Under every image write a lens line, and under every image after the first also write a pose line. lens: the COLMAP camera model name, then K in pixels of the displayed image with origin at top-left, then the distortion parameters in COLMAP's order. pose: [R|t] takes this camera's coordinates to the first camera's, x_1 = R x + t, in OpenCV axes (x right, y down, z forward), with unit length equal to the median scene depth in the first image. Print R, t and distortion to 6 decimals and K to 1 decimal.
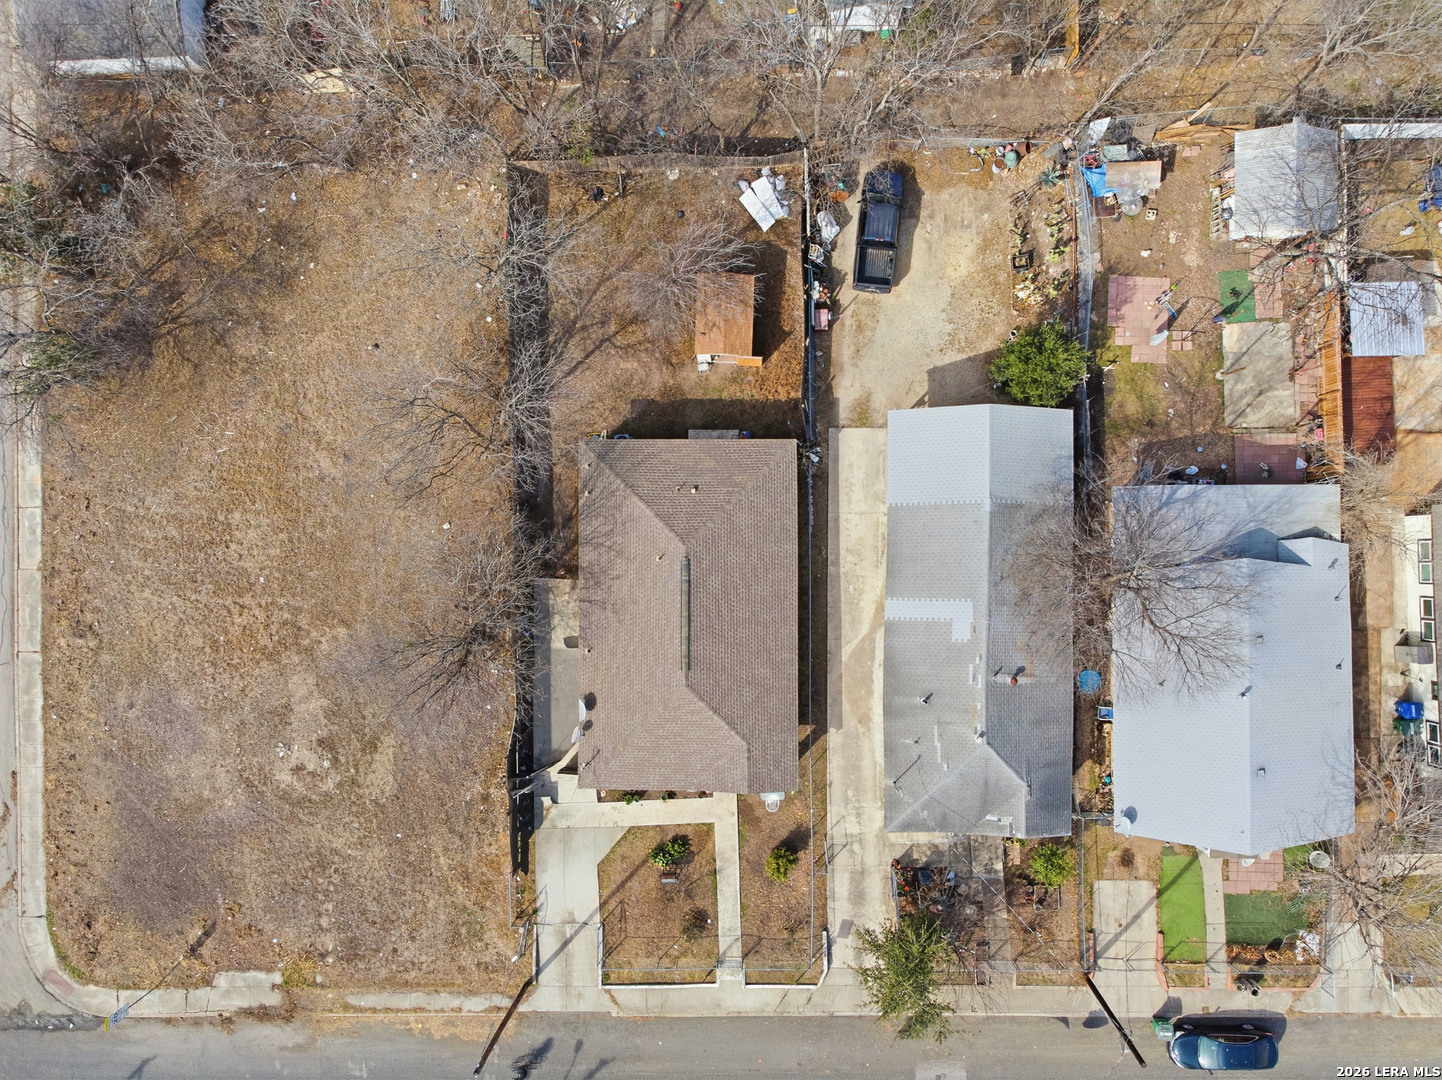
lens RADIAL K [[1054.0, 0, 732.2], [0, 1054.0, 538.7], [0, 0, 1]] dist [0.029102, -0.054262]
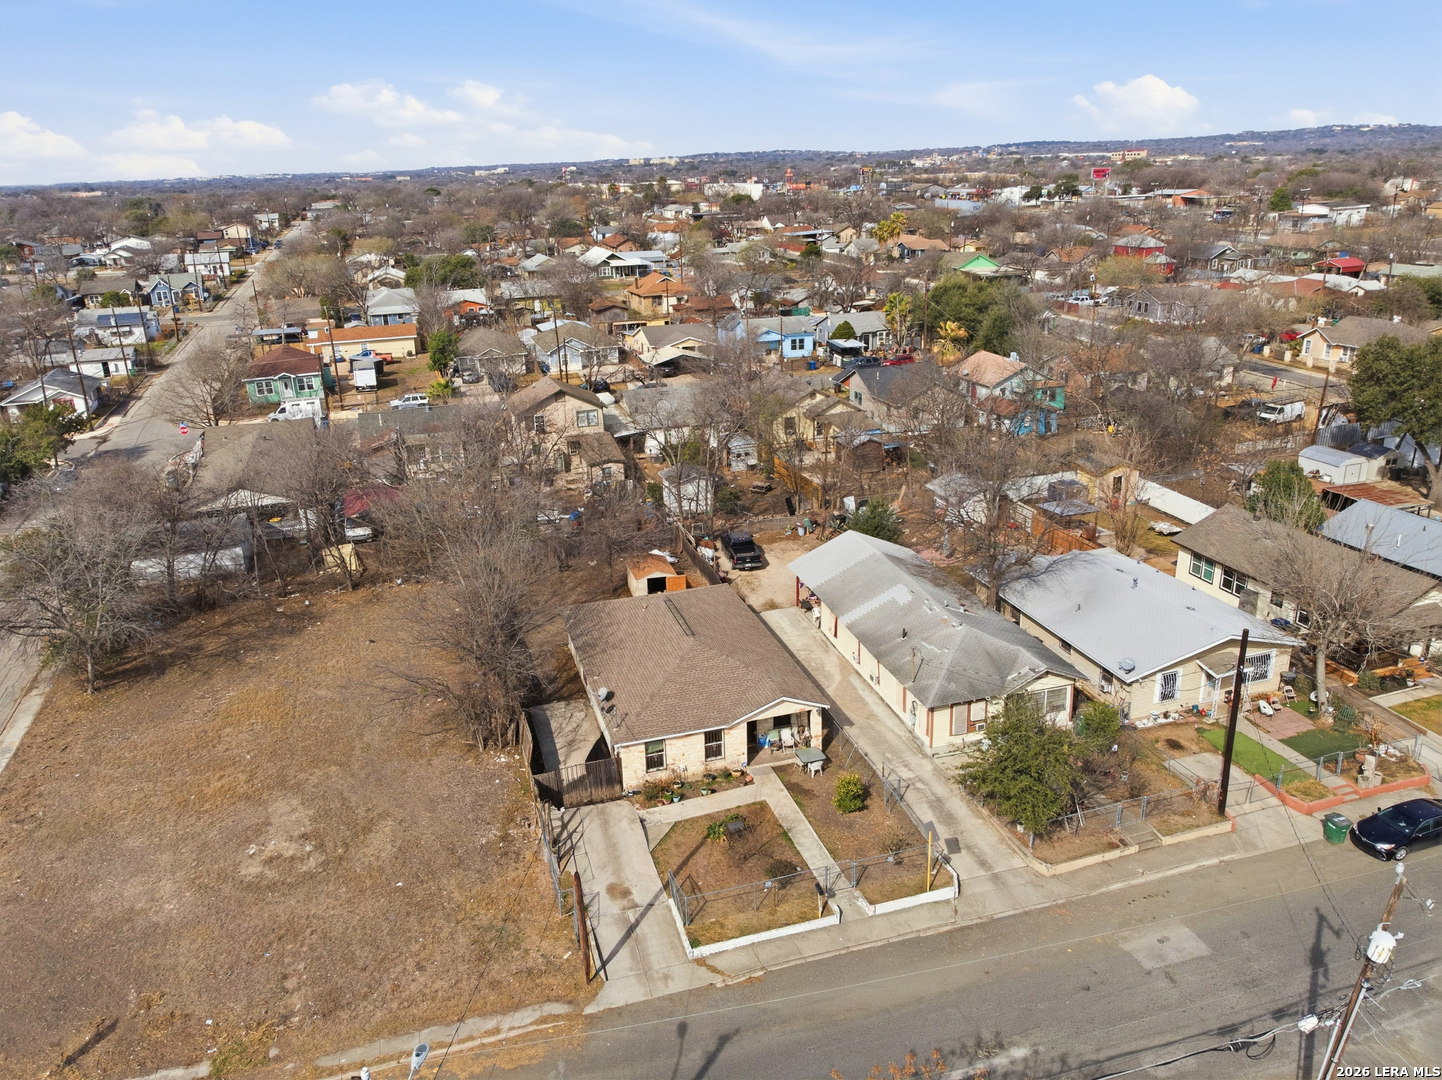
lens RADIAL K [[1061.2, 0, 721.0], [0, 1061.2, 540.0], [0, 0, 1]] dist [0.020657, -0.013751]
pose [[0.958577, -0.093343, 0.269105, -0.275821], [0.284769, 0.334172, -0.898463, 0.995281], [-0.006062, 0.937879, 0.346910, 0.474304]]
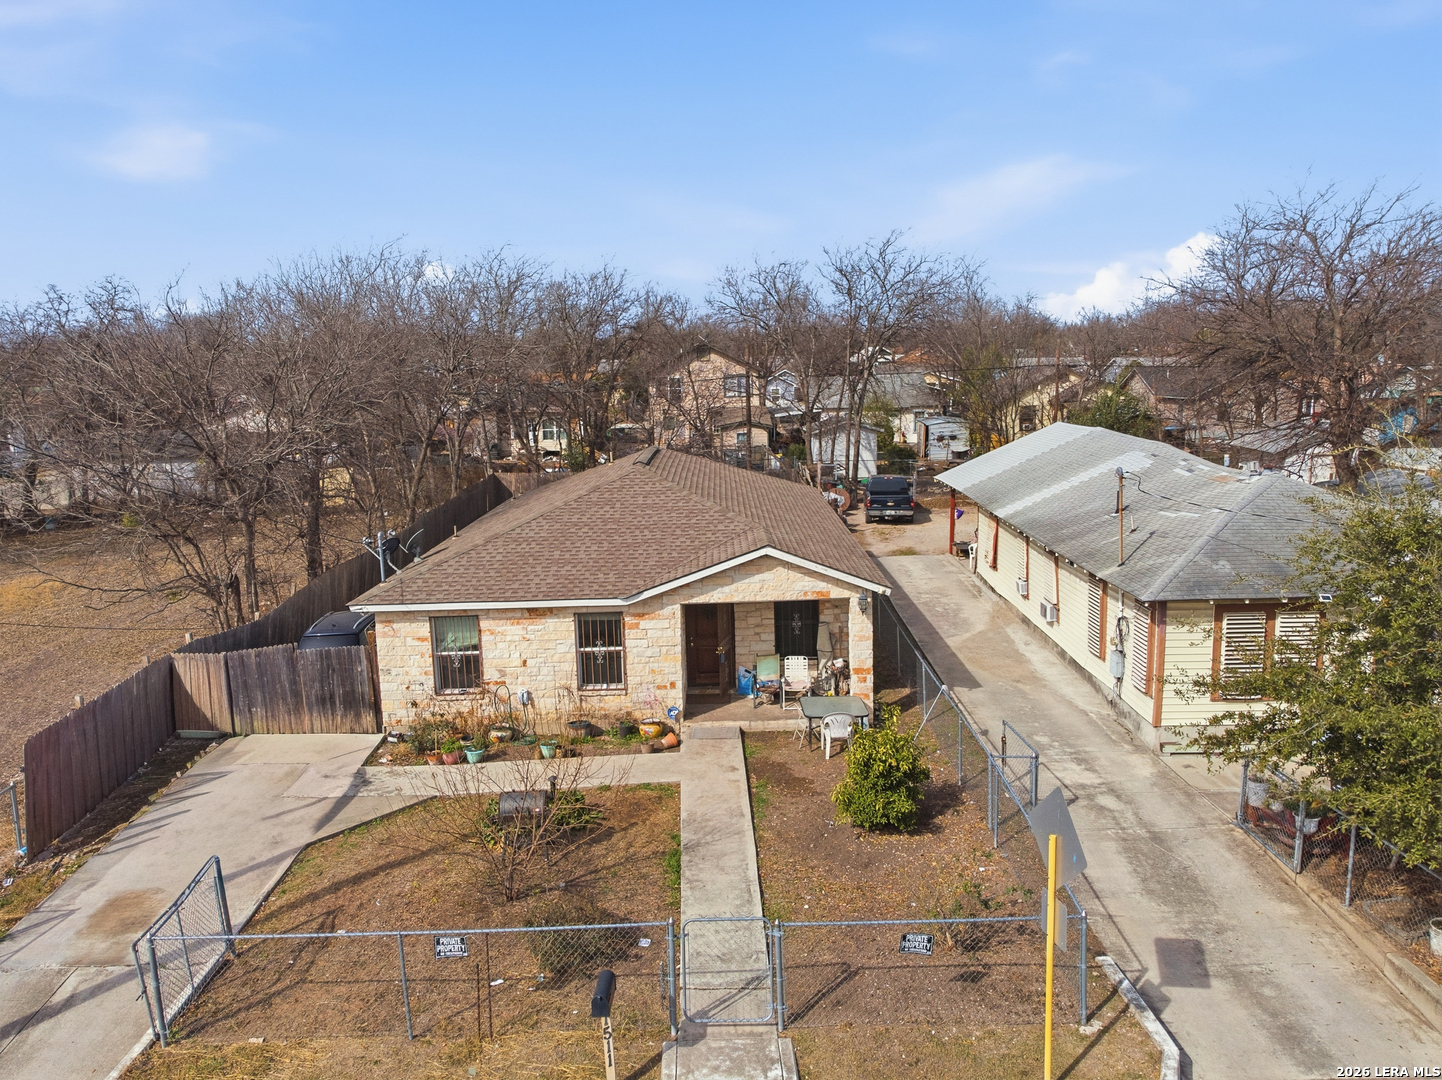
lens RADIAL K [[1054.0, 0, 732.2], [0, 1054.0, 538.7], [0, 0, 1]] dist [0.029102, -0.054262]
pose [[0.999965, 0.006606, 0.005050, -0.001743], [0.003750, 0.183736, -0.982968, 0.594576], [-0.007421, 0.982953, 0.183705, 0.852113]]
